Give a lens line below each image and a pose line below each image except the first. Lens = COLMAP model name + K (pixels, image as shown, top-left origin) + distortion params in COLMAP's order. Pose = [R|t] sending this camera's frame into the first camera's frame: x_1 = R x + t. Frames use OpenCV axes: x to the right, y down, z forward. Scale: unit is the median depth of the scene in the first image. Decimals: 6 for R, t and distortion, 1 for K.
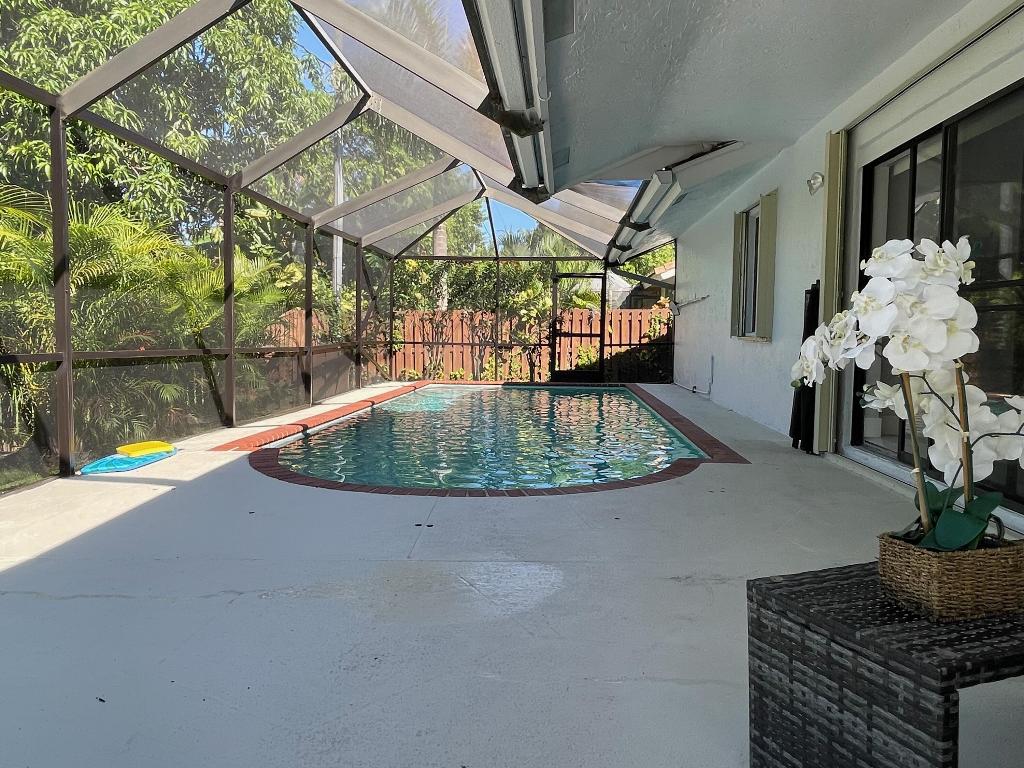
lens RADIAL K [[734.4, 0, 508.8], [0, 734.4, 376.9], [0, 0, 1]] dist [-0.004660, 0.000239]
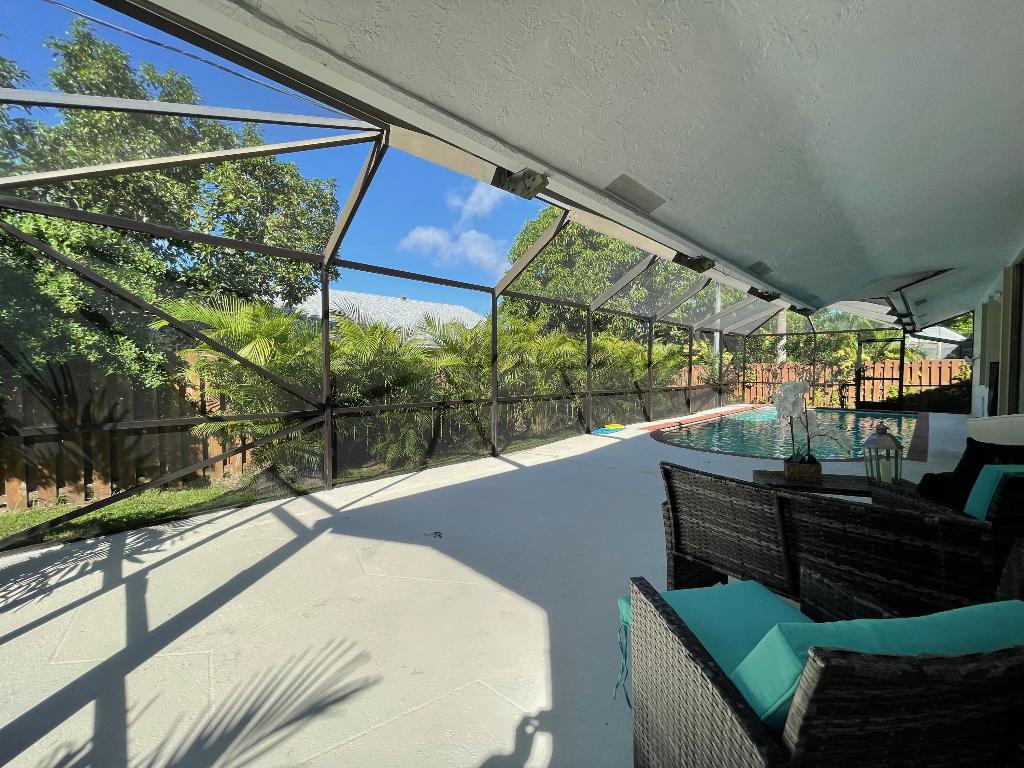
lens RADIAL K [[411.5, 0, 507.7], [0, 411.5, 380.9], [0, 0, 1]] dist [0.008523, 0.000225]
pose [[0.743512, 0.006076, -0.668695, 0.104151], [-0.028547, 0.999336, -0.022661, -0.011819], [0.668113, 0.035937, 0.743192, -0.183511]]
